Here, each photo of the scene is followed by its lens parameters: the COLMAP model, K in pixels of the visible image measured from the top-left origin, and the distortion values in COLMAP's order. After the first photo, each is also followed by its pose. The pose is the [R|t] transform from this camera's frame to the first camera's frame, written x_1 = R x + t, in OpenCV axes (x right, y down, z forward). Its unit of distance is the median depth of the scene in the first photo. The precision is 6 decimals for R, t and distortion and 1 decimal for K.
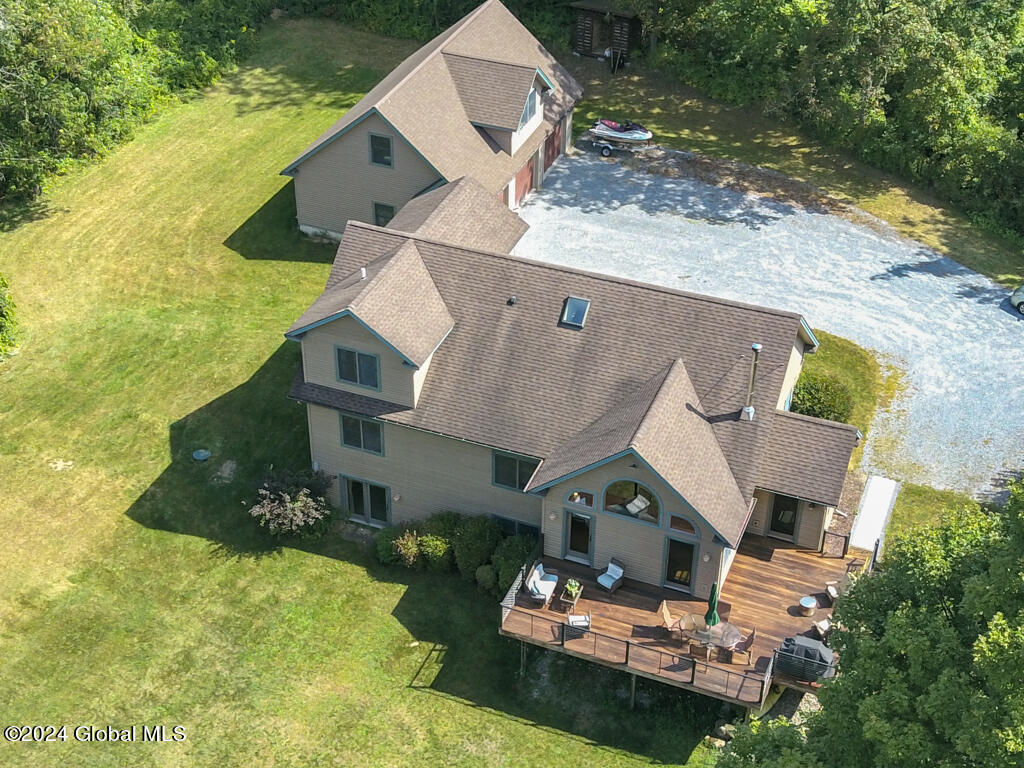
lens RADIAL K [[1537.3, 0, 512.0], [0, 1537.3, 384.0], [0, 0, 1]] dist [0.416094, -2.061936]
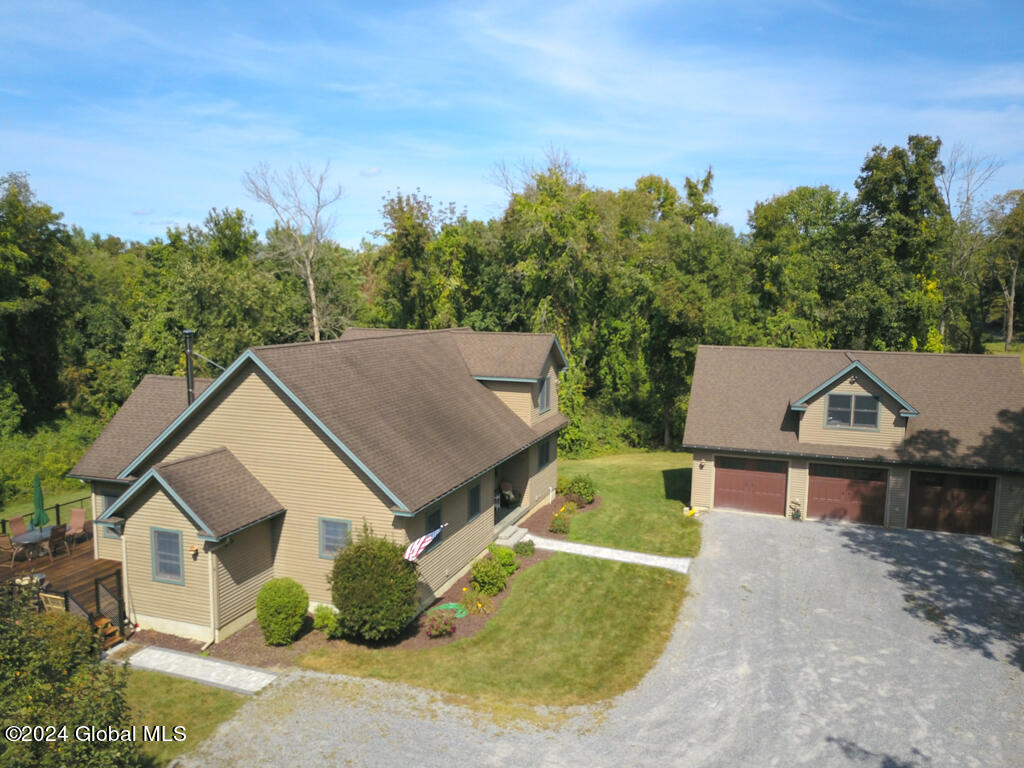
lens RADIAL K [[775.5, 0, 512.4], [0, 775.5, 394.2], [0, 0, 1]] dist [0.019645, -0.026325]
pose [[0.052122, 0.129085, -0.990263, 0.571812], [-0.588491, 0.805112, 0.073975, -0.131916], [0.806822, 0.578905, 0.117929, 0.986899]]
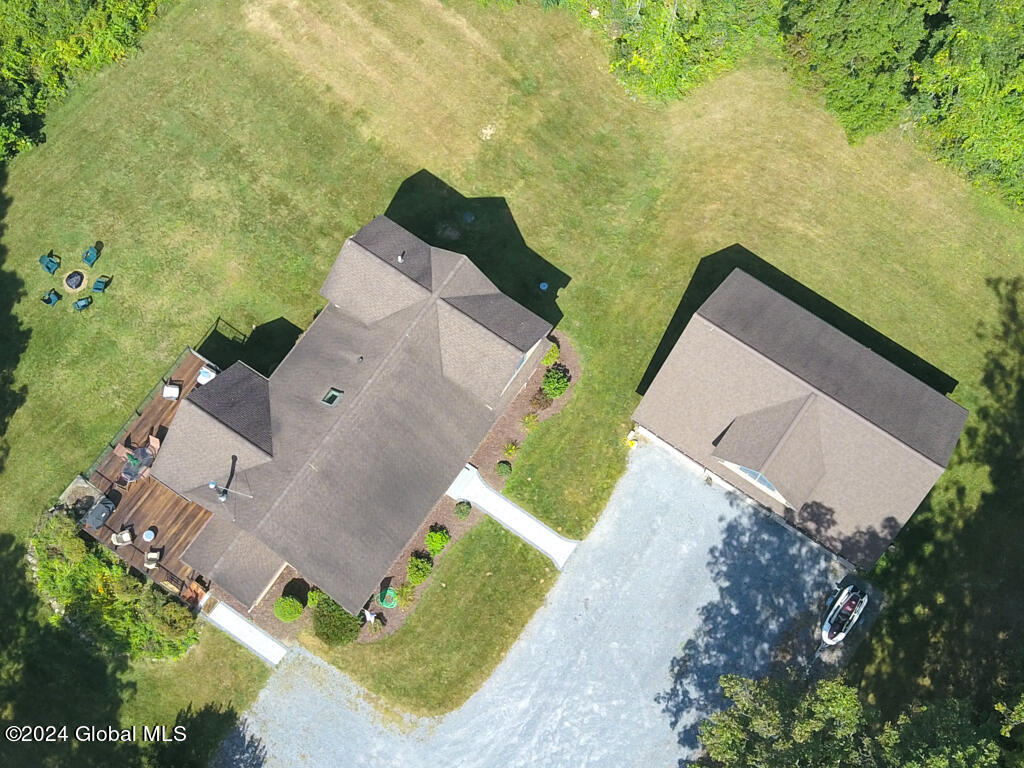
lens RADIAL K [[1527.6, 0, 460.1], [0, 1527.6, 382.3], [0, 0, 1]] dist [0.561691, -3.724193]
pose [[-0.227939, 0.933285, -0.277530, 0.360656], [-0.561384, 0.106918, 0.820620, -1.177223], [0.795545, 0.342852, 0.499560, 0.372054]]
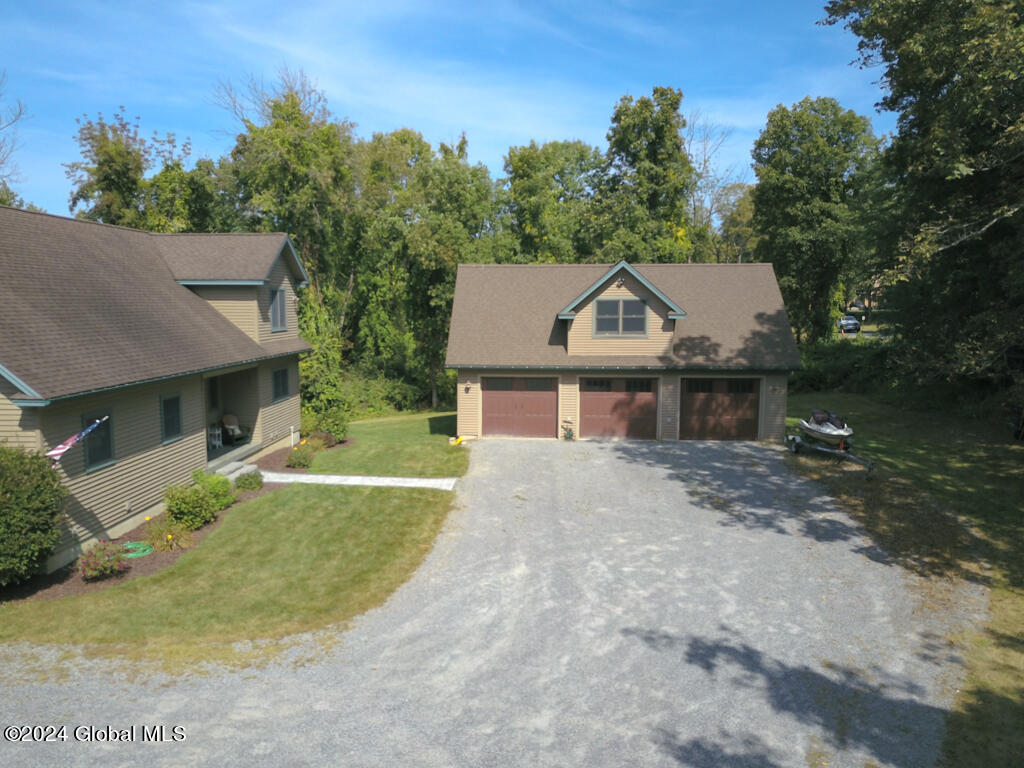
lens RADIAL K [[770.3, 0, 508.9], [0, 770.3, 401.2], [0, 0, 1]] dist [0.012696, 0.000820]
pose [[0.333971, 0.118080, -0.935158, 0.492605], [-0.546694, 0.832468, -0.090127, -0.089091], [0.767847, 0.541345, 0.342574, 1.056118]]
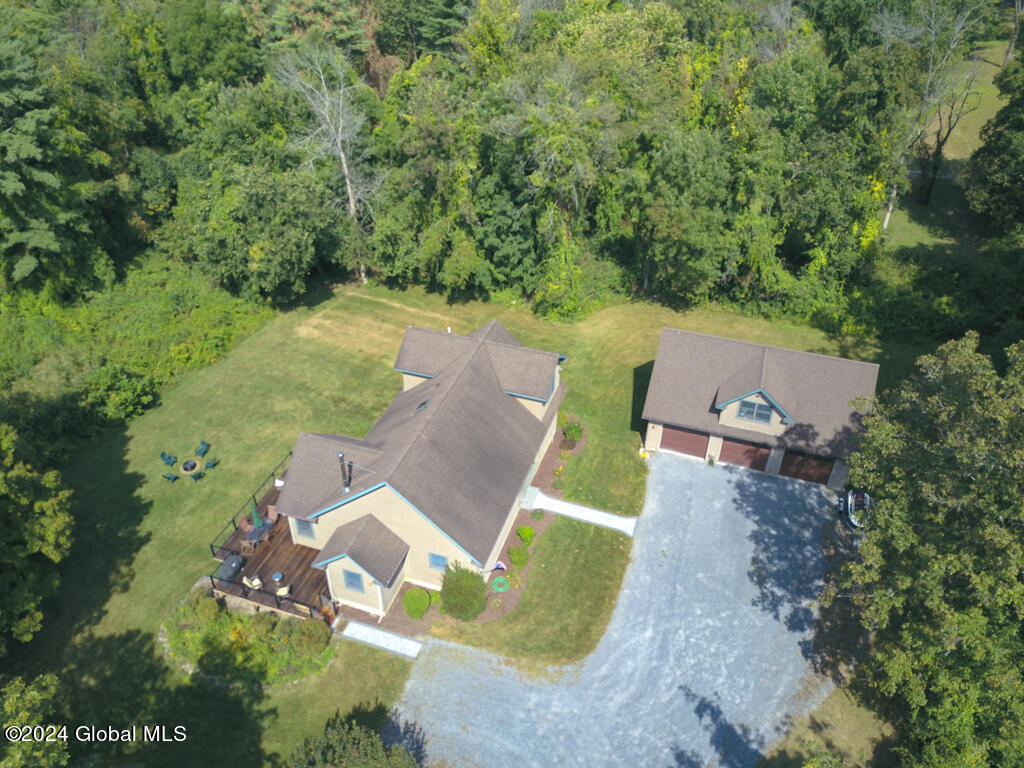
lens RADIAL K [[775.5, 0, 512.4], [0, 775.5, 394.2], [0, 0, 1]] dist [0.019645, -0.026325]
pose [[0.064482, 0.600583, -0.796958, 0.676839], [-0.596059, 0.663686, 0.451923, -0.471552], [0.800347, 0.445893, 0.400779, 0.691020]]
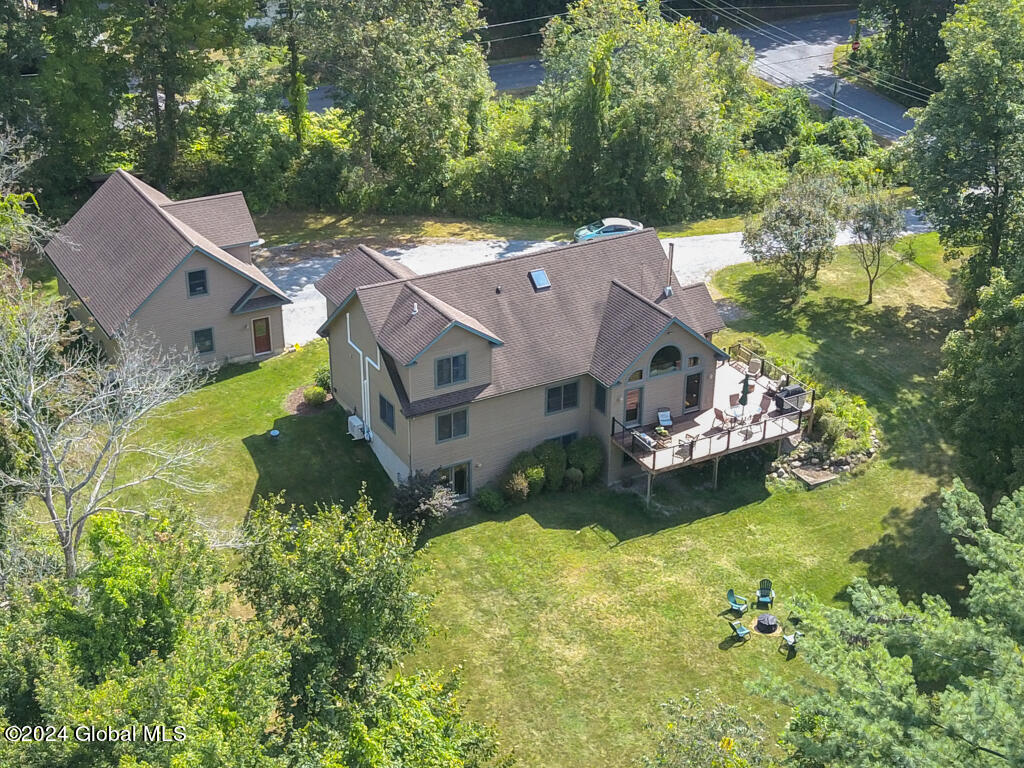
lens RADIAL K [[1537.3, 0, 512.0], [0, 1537.3, 384.0], [0, 0, 1]] dist [0.416094, -2.061936]
pose [[0.611736, -0.344245, 0.712232, -0.963569], [0.445653, 0.893850, 0.049256, -0.039654], [-0.653585, 0.287276, 0.700214, 0.045024]]
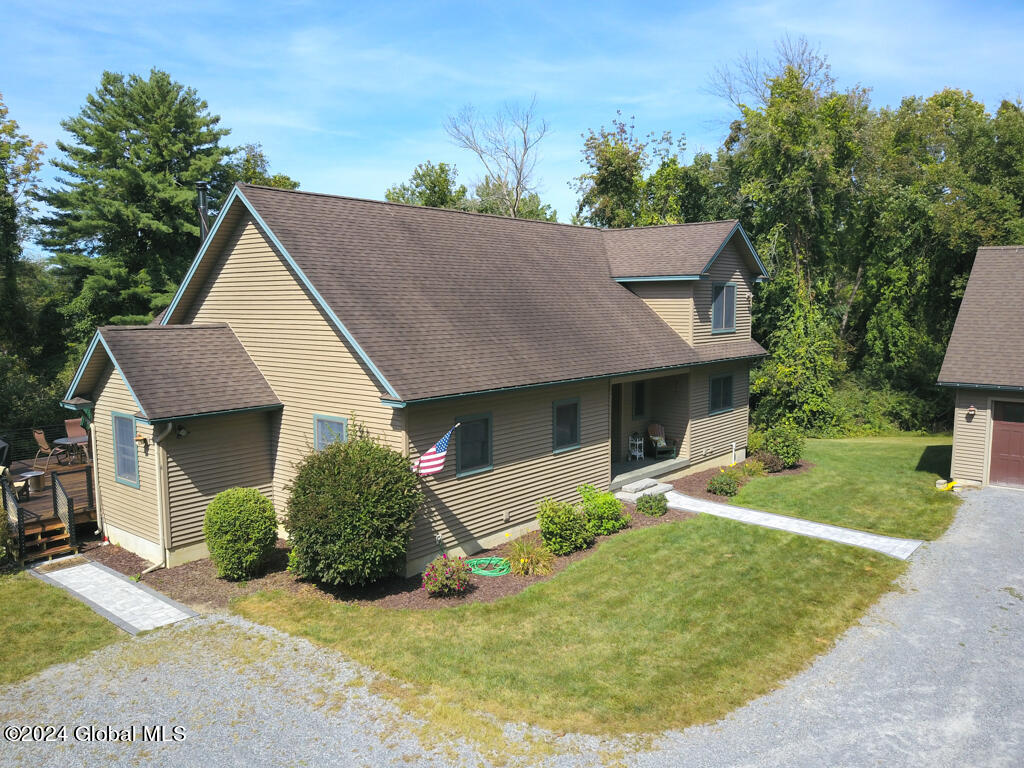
lens RADIAL K [[789.1, 0, 512.0], [0, 789.1, 384.0], [0, 0, 1]] dist [0.007184, -0.008274]
pose [[-0.305419, 0.099212, -0.947035, 0.431723], [-0.548886, 0.794357, 0.260234, -0.118566], [0.778102, 0.599295, -0.188156, 1.097373]]
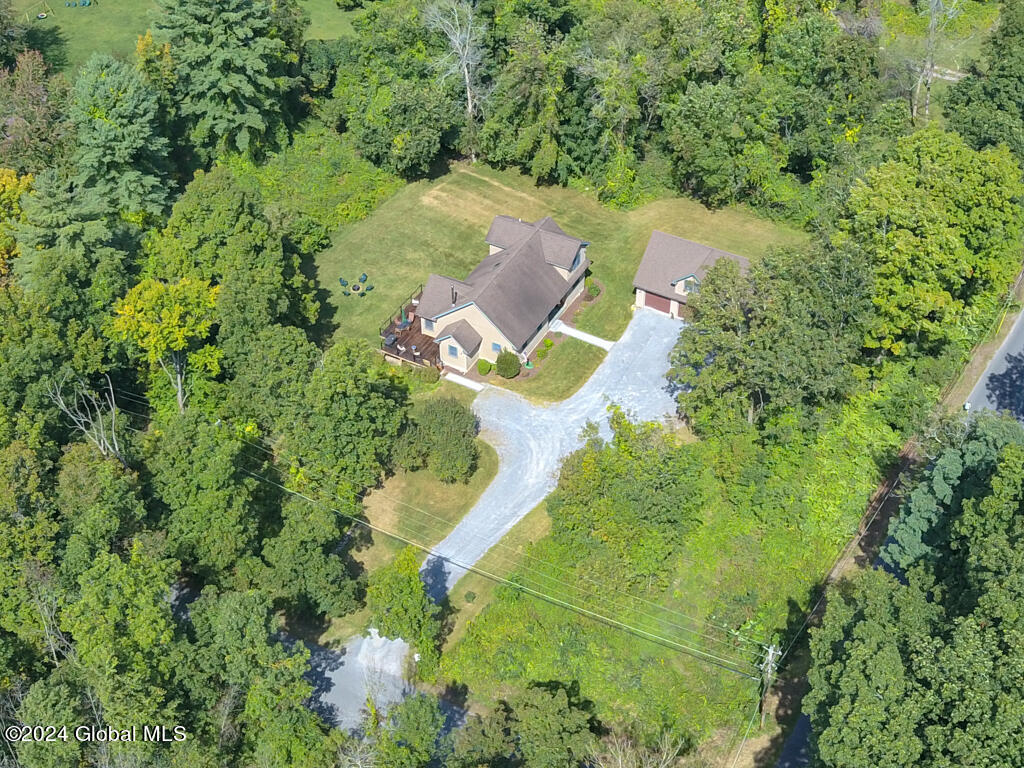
lens RADIAL K [[1537.3, 0, 512.0], [0, 1537.3, 384.0], [0, 0, 1]] dist [0.416094, -2.061936]
pose [[-0.115658, 0.672718, -0.730803, 2.299686], [-0.577622, 0.552995, 0.600457, -1.676275], [0.808069, 0.491576, 0.324619, 0.135717]]
